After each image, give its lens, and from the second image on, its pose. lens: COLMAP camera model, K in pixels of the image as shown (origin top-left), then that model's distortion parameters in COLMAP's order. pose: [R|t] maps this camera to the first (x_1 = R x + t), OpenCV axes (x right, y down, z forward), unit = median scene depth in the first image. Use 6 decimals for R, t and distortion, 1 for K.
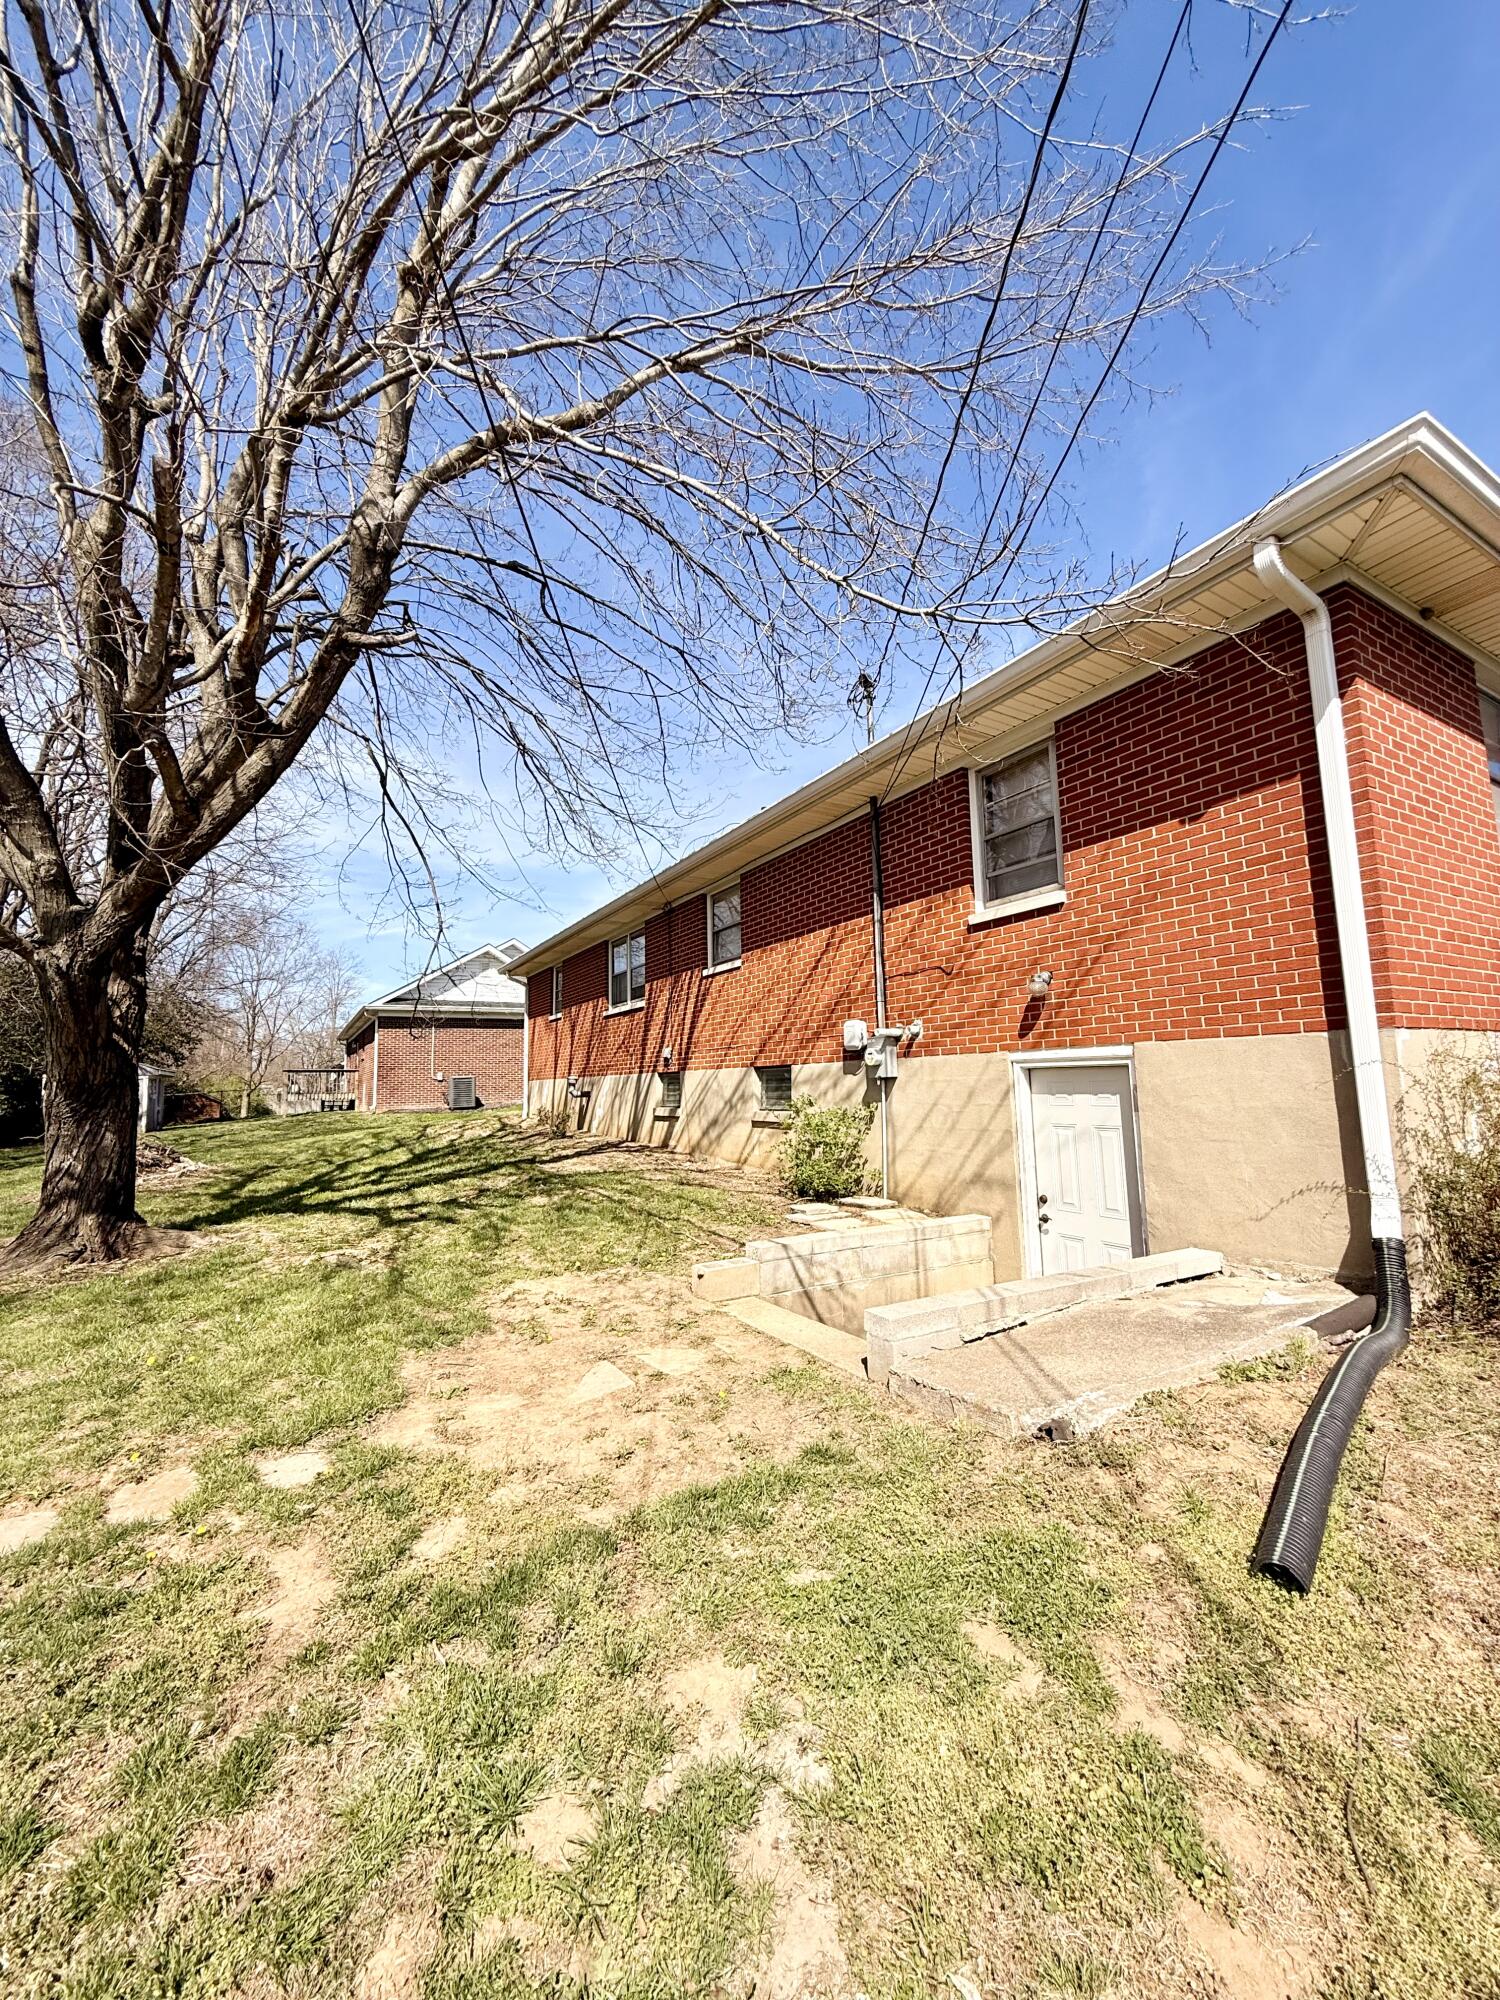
lens RADIAL K [[794.2, 0, 753.4], [0, 794.2, 992.9], [0, 0, 1]] dist [-0.000966, 0.000564]
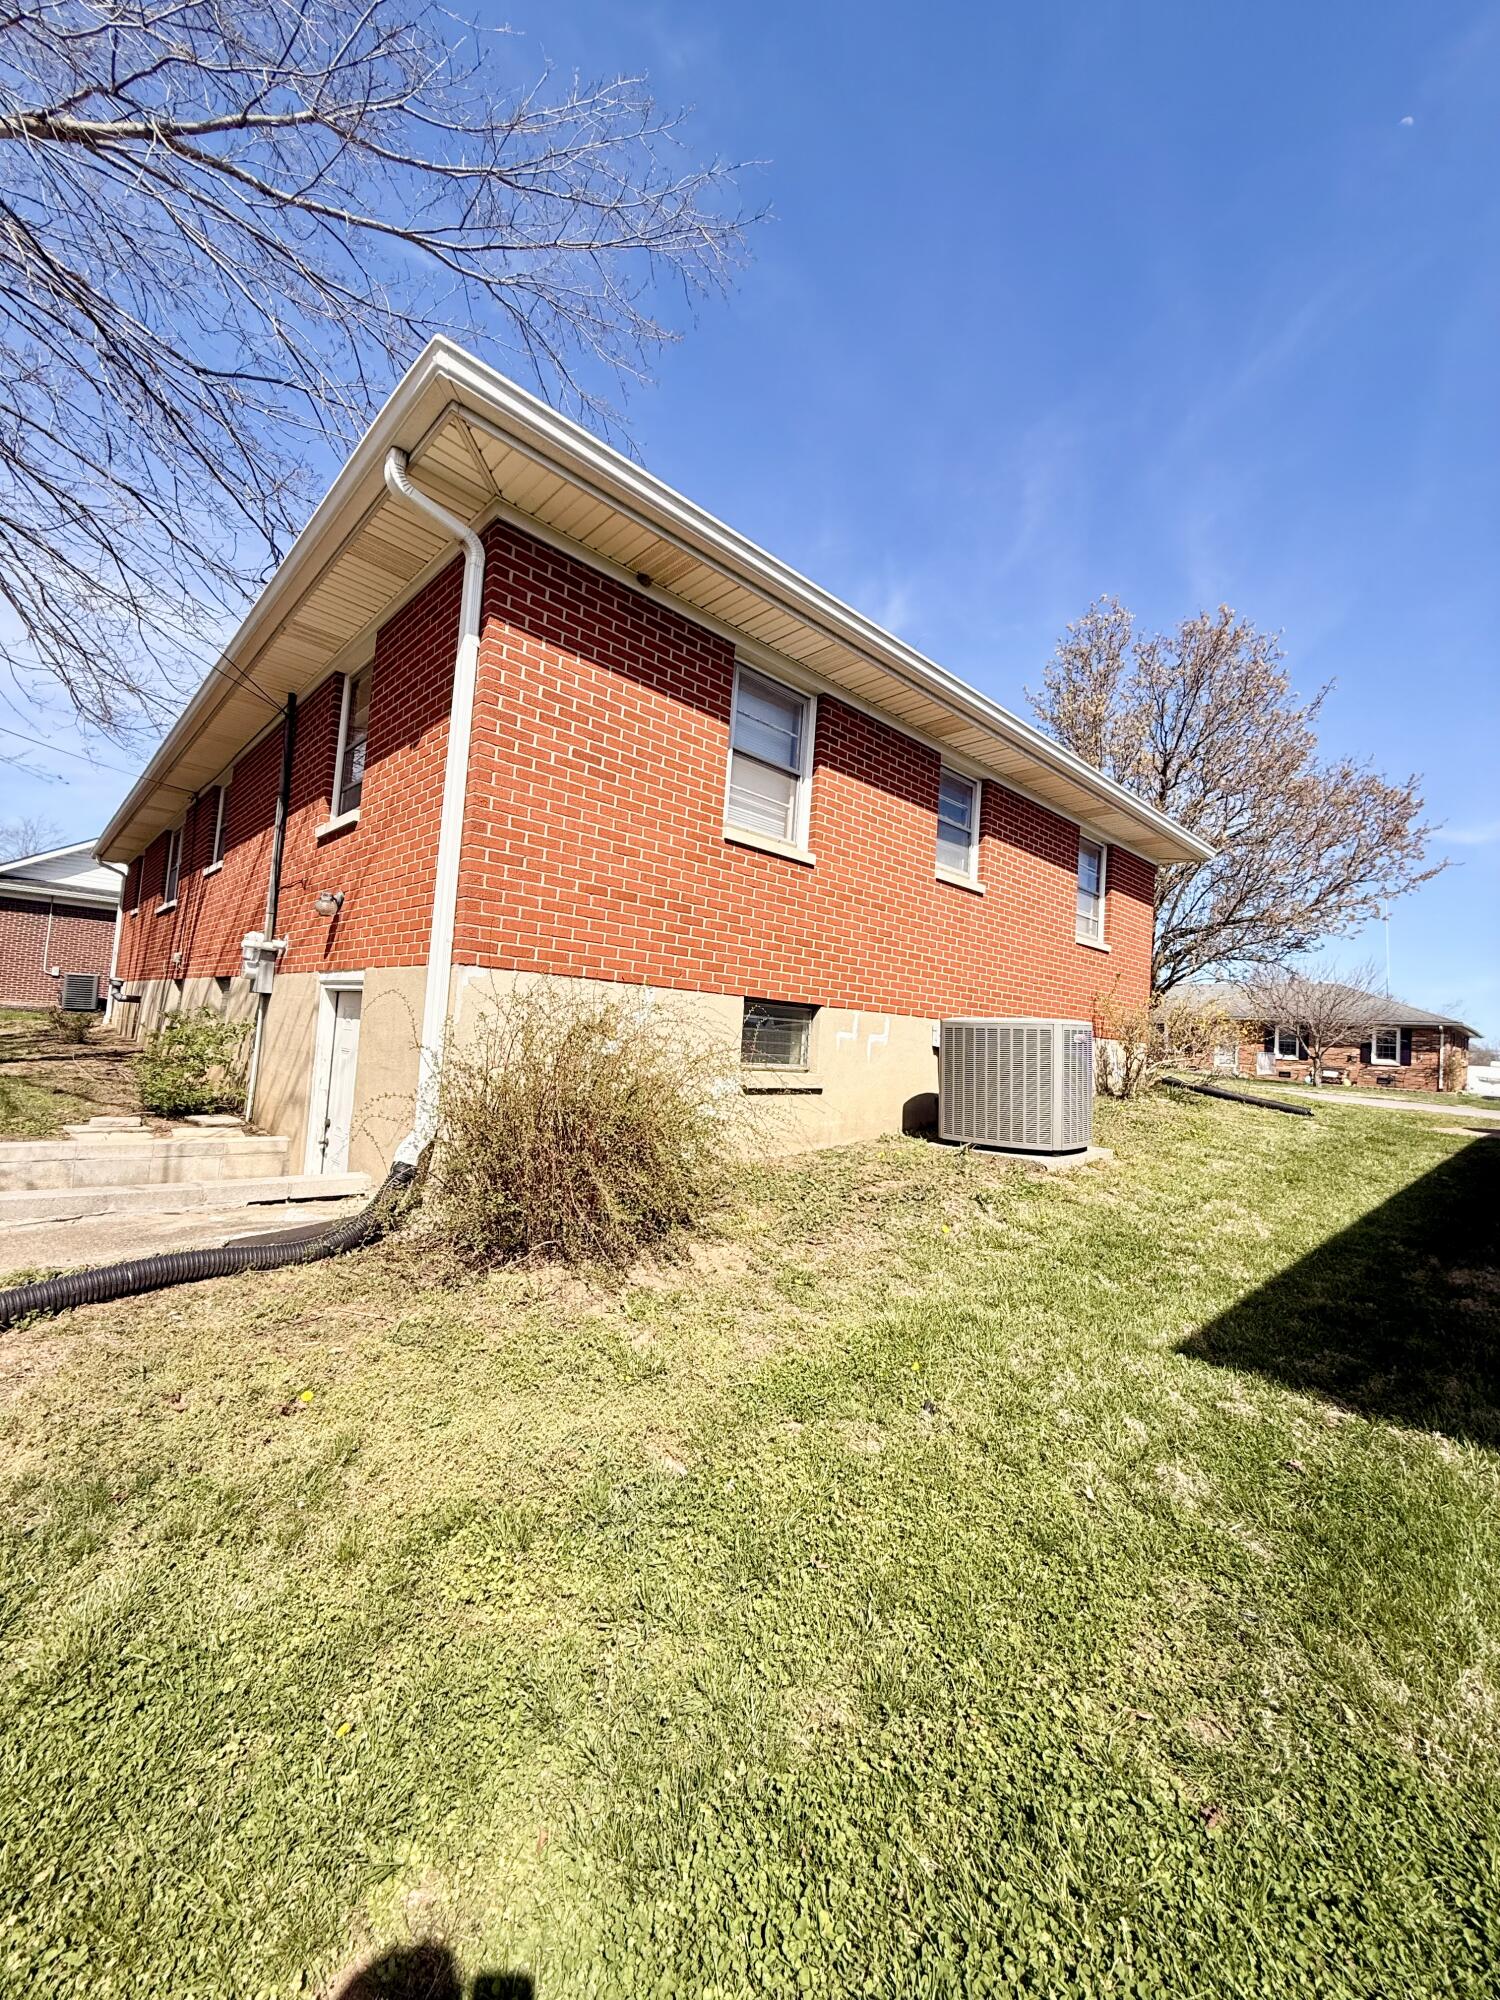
lens RADIAL K [[794.2, 0, 753.4], [0, 794.2, 992.9], [0, 0, 1]] dist [-0.000966, 0.000564]
pose [[0.970814, 0.106544, 0.214870, 0.572666], [-0.119663, 0.991607, 0.048962, -0.011700], [-0.207849, -0.073245, 0.975415, -0.047457]]
